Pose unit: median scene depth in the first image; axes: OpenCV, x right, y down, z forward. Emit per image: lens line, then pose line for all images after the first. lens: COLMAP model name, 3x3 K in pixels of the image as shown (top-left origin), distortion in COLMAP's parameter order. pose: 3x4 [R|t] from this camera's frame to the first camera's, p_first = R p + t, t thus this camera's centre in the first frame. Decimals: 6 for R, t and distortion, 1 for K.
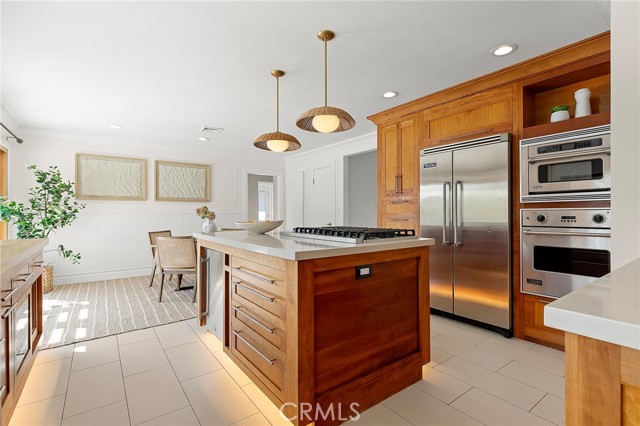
lens RADIAL K [[302.2, 0, 320.0], [0, 302.2, 212.4], [0, 0, 1]] dist [-0.001725, -0.000710]
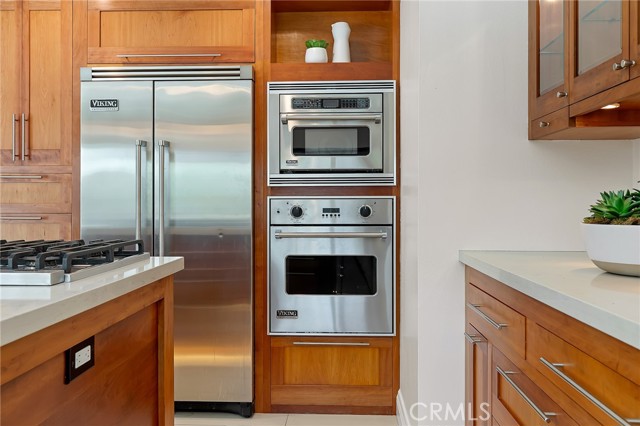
lens RADIAL K [[556.5, 0, 314.1], [0, 556.5, 206.2], [0, 0, 1]] dist [0.044864, -0.007086]
pose [[0.641099, -0.001693, 0.767457, -0.129343], [-0.003354, 0.999982, 0.005008, 0.001924], [-0.767451, -0.005785, 0.641081, 0.212594]]
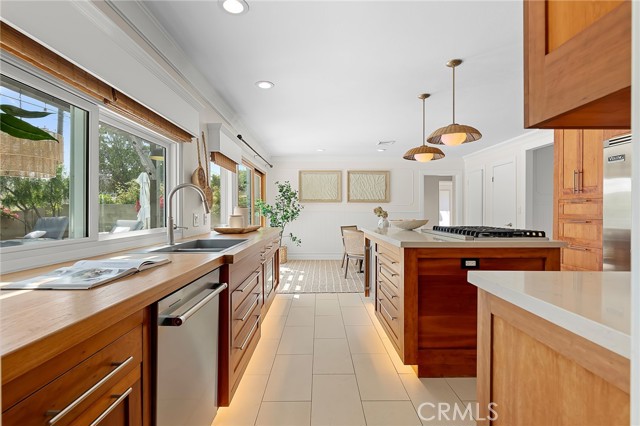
lens RADIAL K [[302.2, 0, 321.3], [0, 302.2, 212.6], [0, 0, 1]] dist [-0.001725, -0.000710]
pose [[0.808405, 0.006603, -0.588590, 0.237153], [-0.001886, 0.999961, 0.008628, -0.010307], [0.588624, -0.005865, 0.808386, -0.205197]]
